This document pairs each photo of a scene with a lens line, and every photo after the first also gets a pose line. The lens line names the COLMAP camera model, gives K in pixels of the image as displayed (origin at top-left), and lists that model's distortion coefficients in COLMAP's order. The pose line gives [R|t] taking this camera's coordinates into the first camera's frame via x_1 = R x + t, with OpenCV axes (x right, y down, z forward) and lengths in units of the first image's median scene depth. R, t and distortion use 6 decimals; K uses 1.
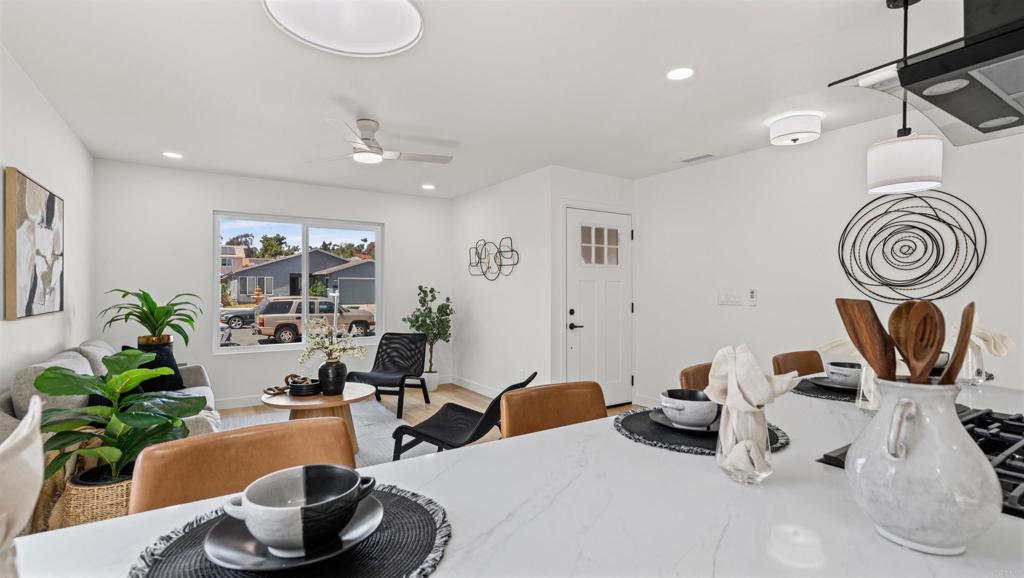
lens RADIAL K [[474.0, 0, 512.0], [0, 474.0, 289.0], [0, 0, 1]] dist [-0.001189, 0.000016]
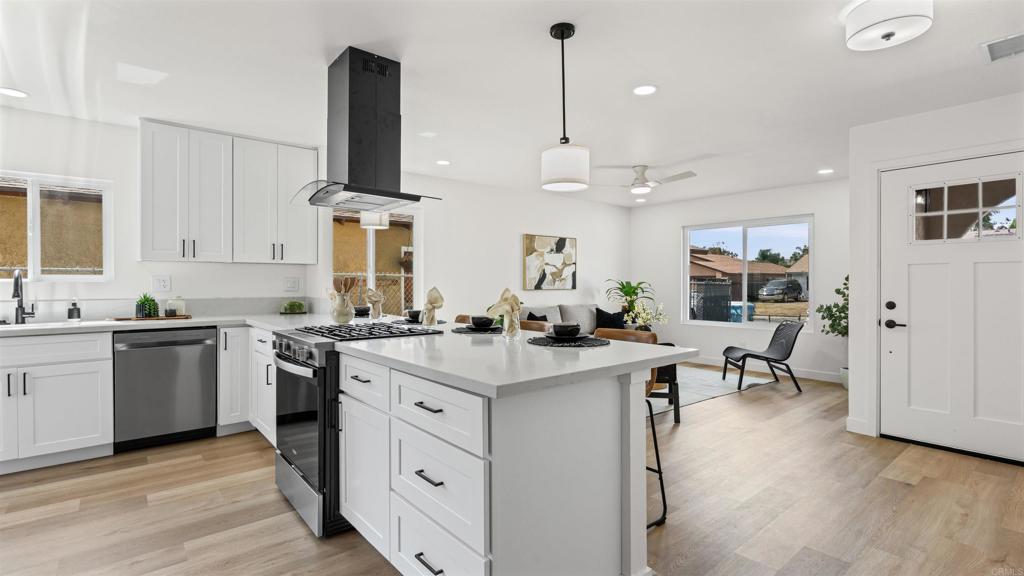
lens RADIAL K [[483.7, 0, 512.0], [0, 483.7, 288.0], [0, 0, 1]] dist [0.001531, 0.000086]
pose [[0.115774, 0.010683, -0.993218, 0.843656], [0.000798, 0.999941, 0.010849, 0.011258], [0.993275, -0.002049, 0.115759, 0.299760]]
